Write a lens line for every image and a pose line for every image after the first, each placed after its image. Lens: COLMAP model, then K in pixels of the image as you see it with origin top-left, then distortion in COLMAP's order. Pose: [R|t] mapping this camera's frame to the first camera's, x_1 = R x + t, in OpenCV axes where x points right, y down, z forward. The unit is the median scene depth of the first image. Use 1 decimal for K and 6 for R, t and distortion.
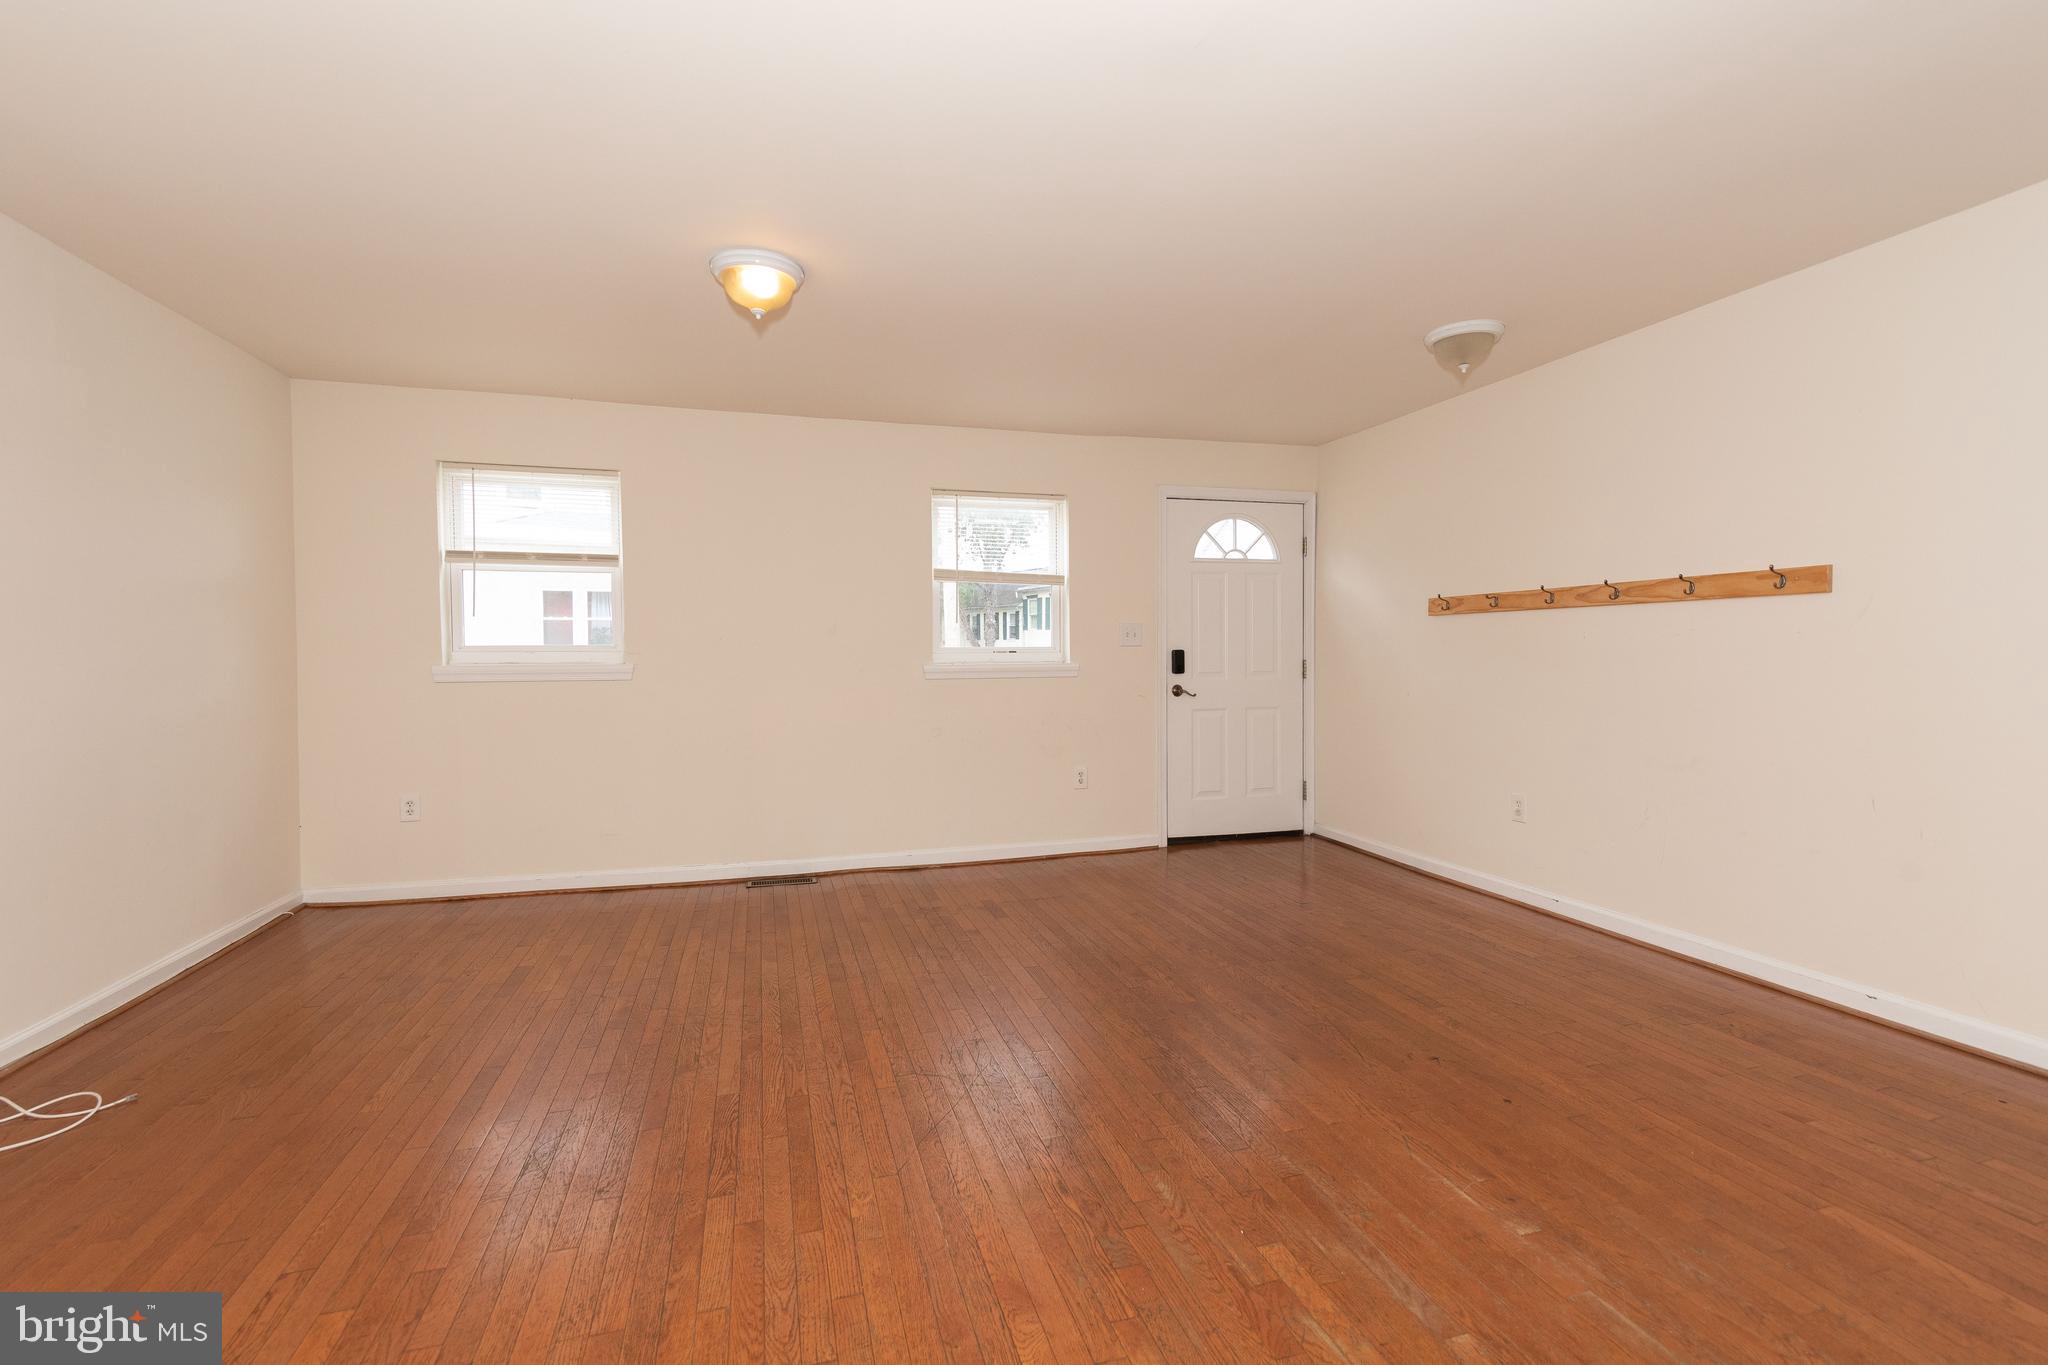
lens RADIAL K [[913.1, 0, 1034.5], [0, 913.1, 683.1], [0, 0, 1]] dist [0.001555, 0.000151]
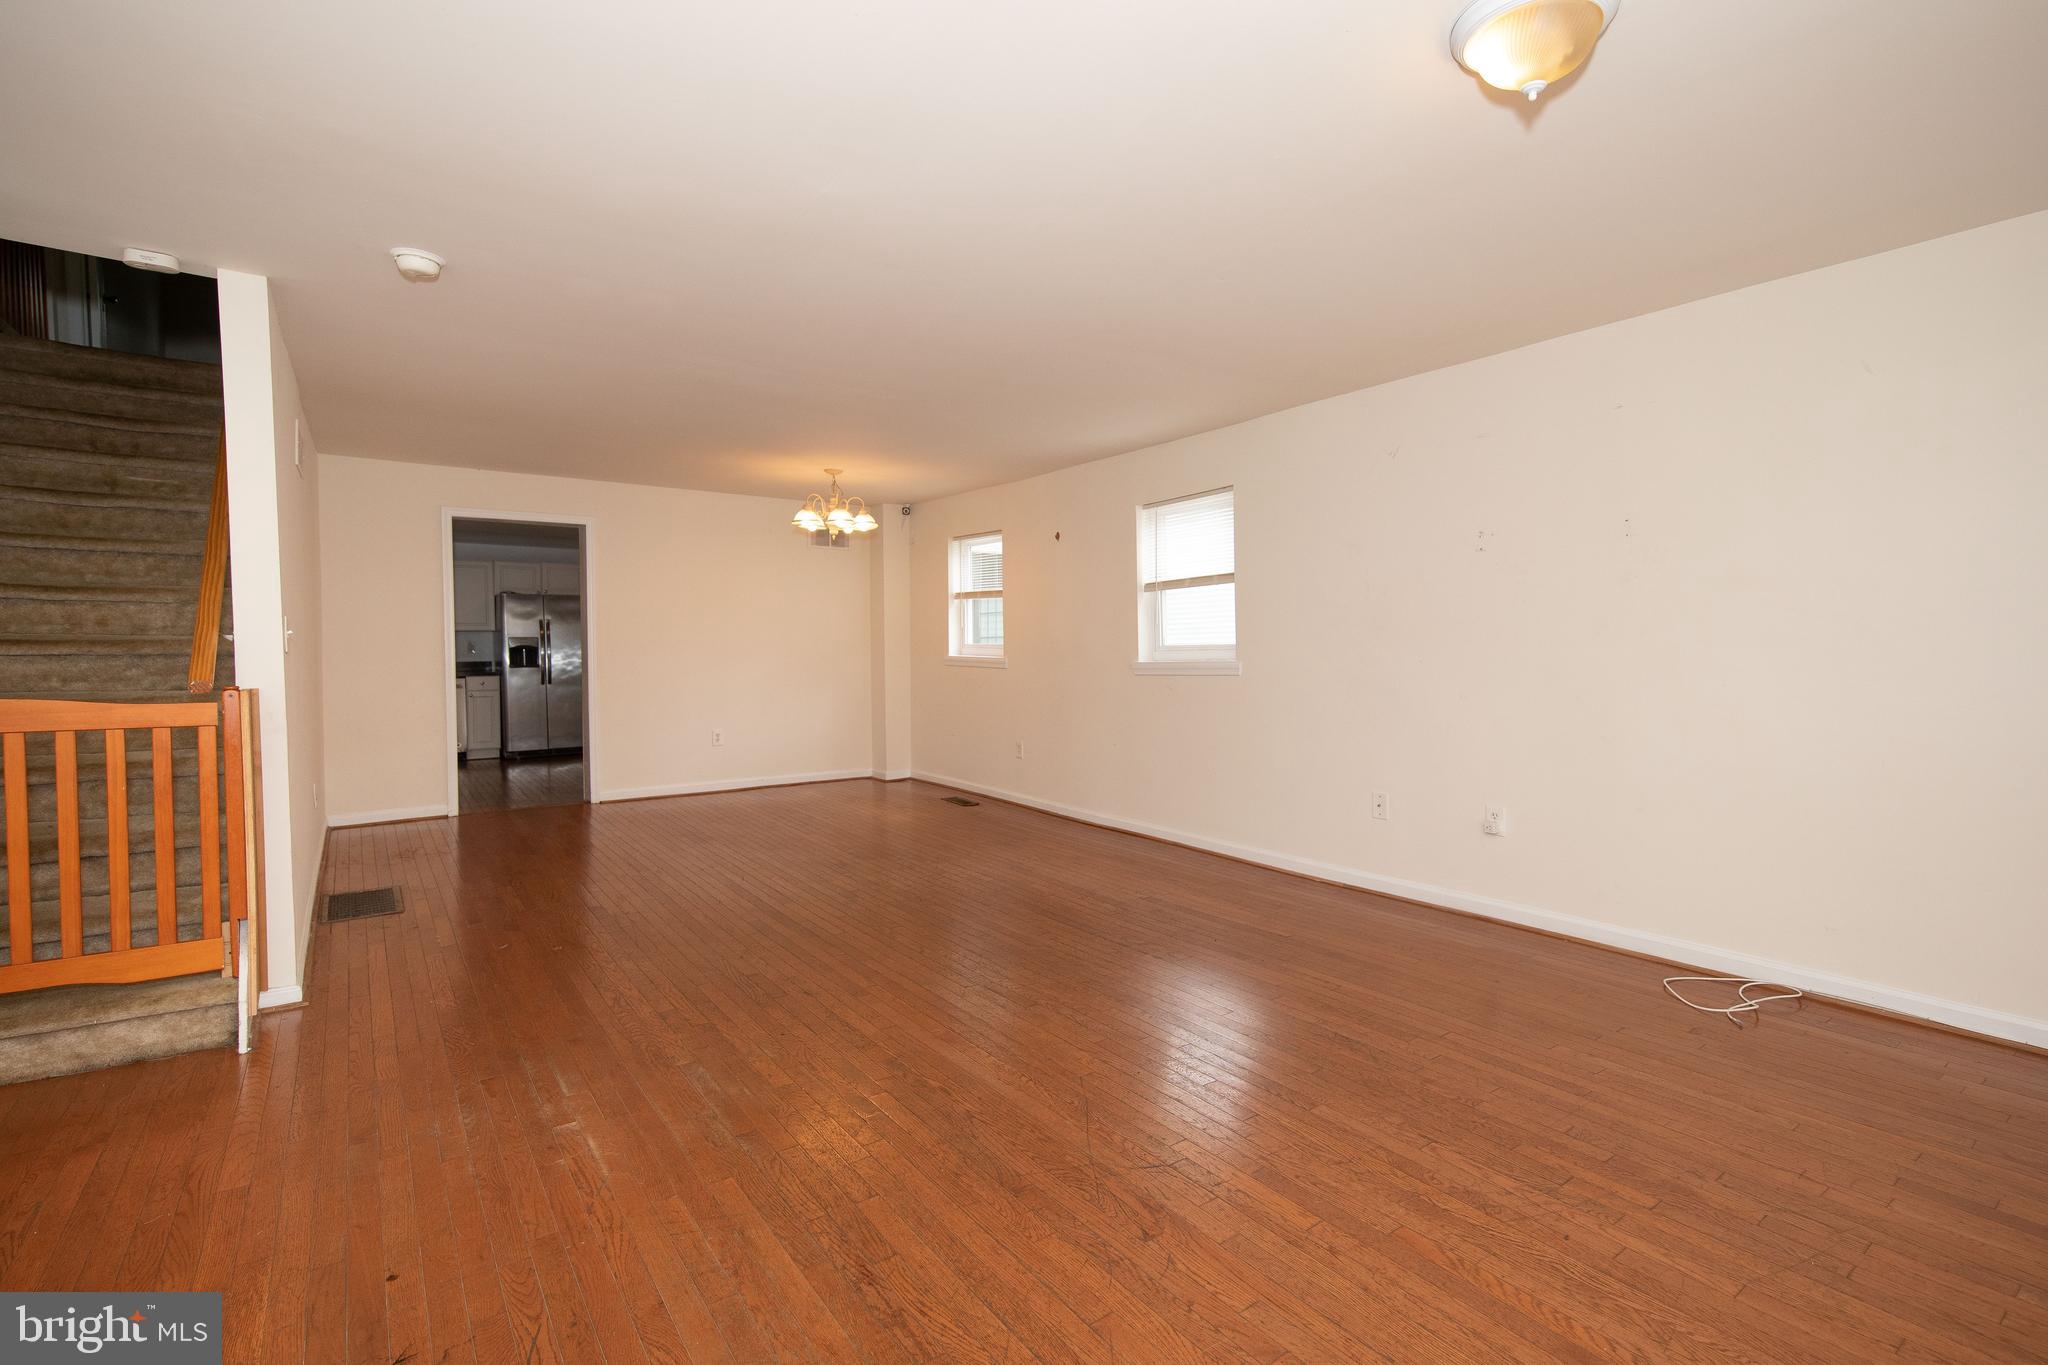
lens RADIAL K [[933.0, 0, 1031.4], [0, 933.0, 678.0], [0, 0, 1]] dist [0.003933, 0.000175]
pose [[-0.945071, 0.019499, -0.326282, 0.142534], [-0.002264, 0.997805, 0.066188, -0.037662], [0.326857, 0.063291, -0.942952, 0.974227]]
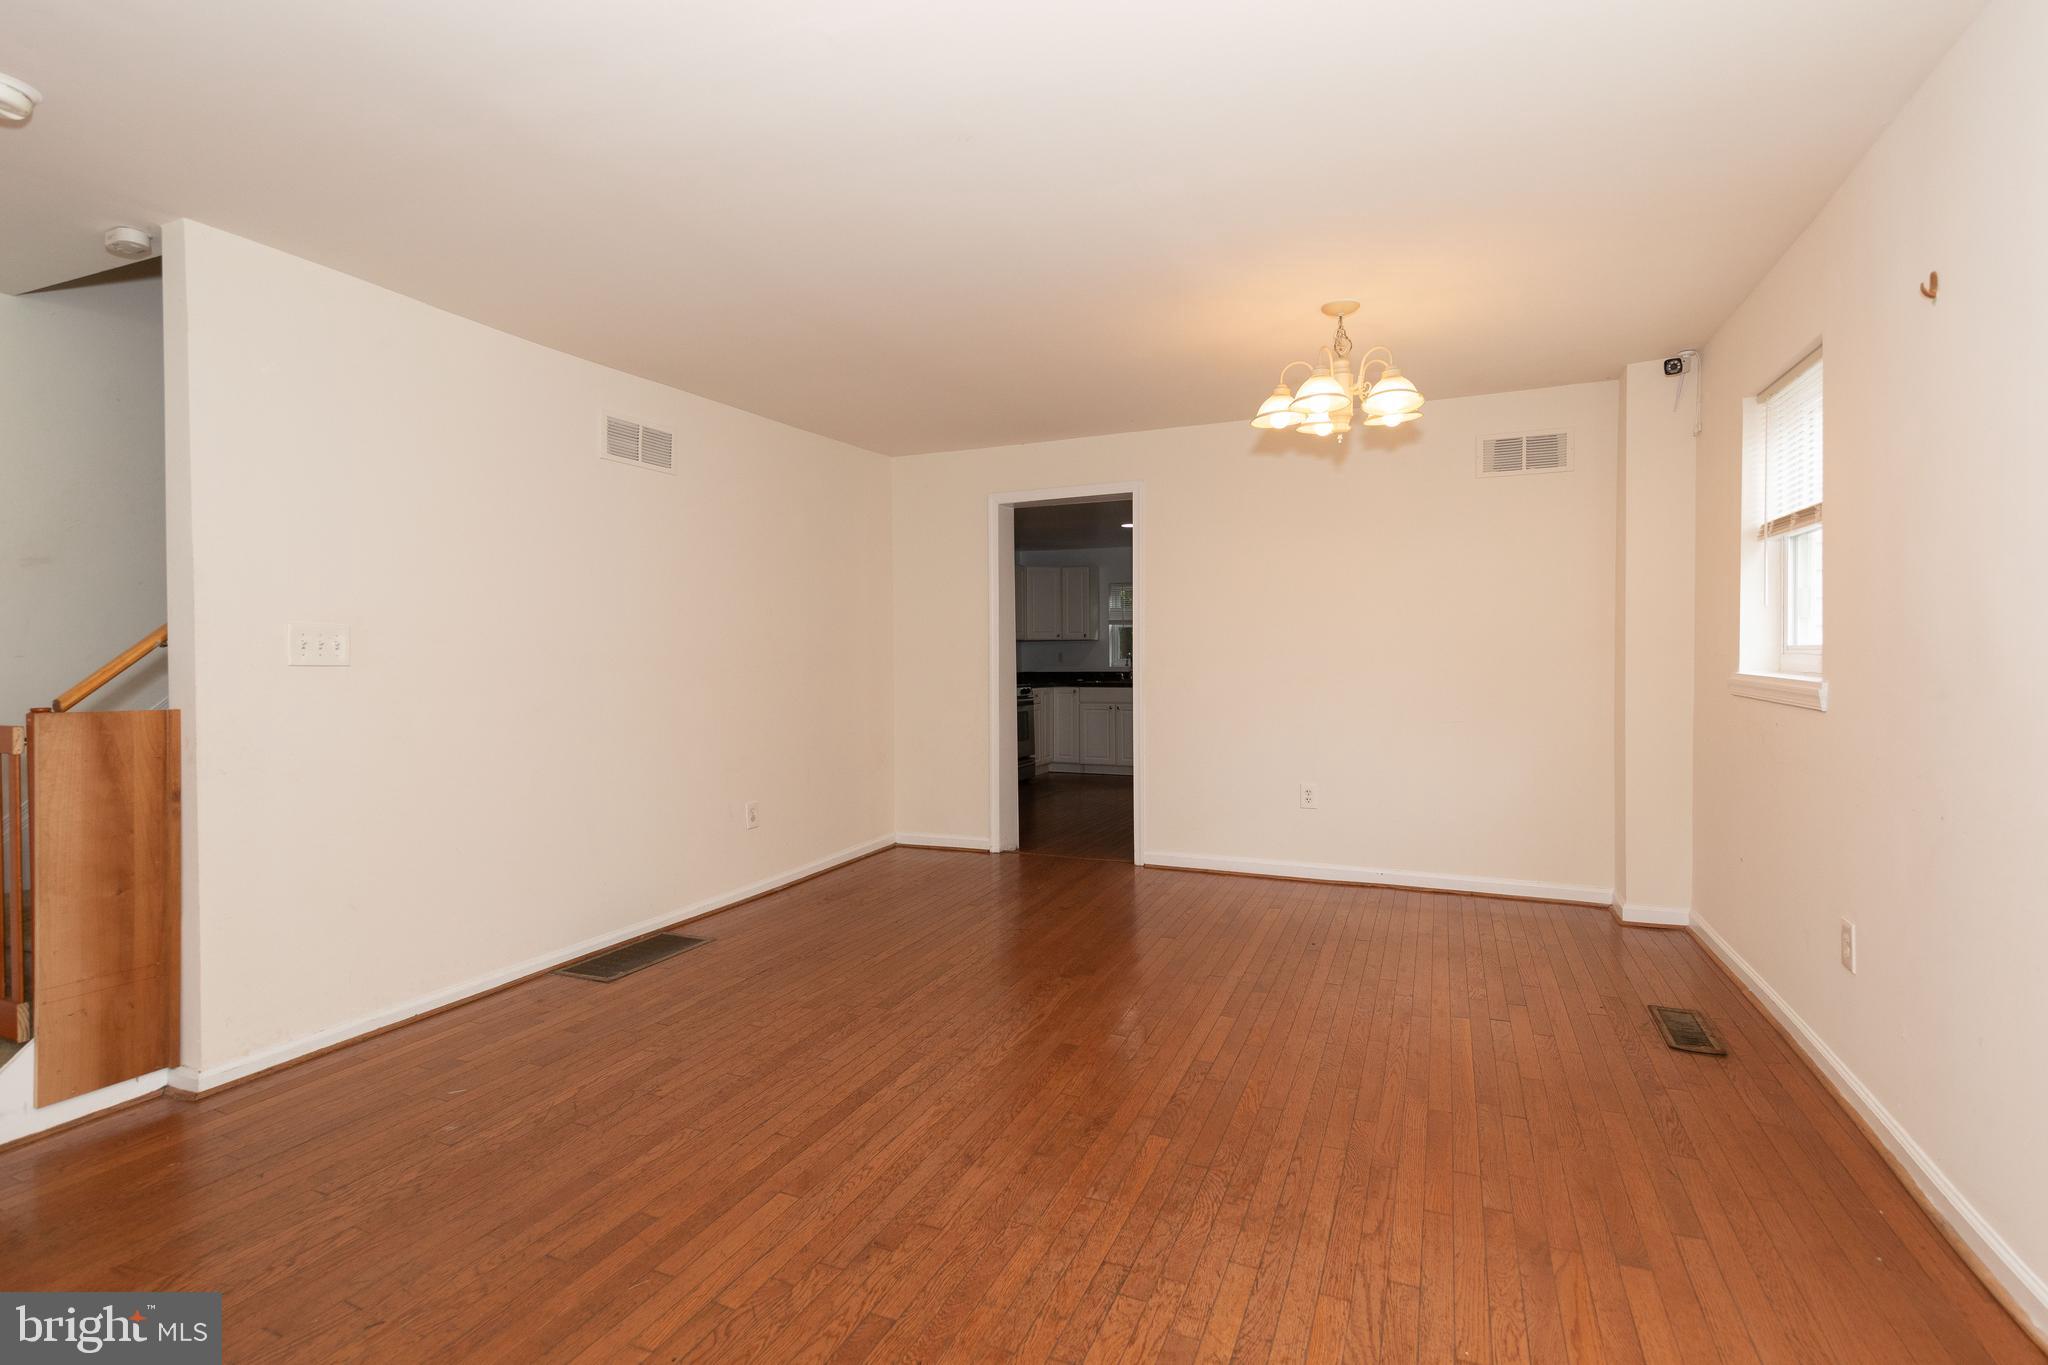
lens RADIAL K [[947.1, 0, 1023.3], [0, 947.1, 664.8], [0, 0, 1]] dist [0.004956, 0.000089]
pose [[-0.755282, 0.004852, 0.655382, -0.331693], [0.032009, 0.999052, 0.029492, -0.011762], [-0.654618, 0.043253, -0.754722, 0.252418]]
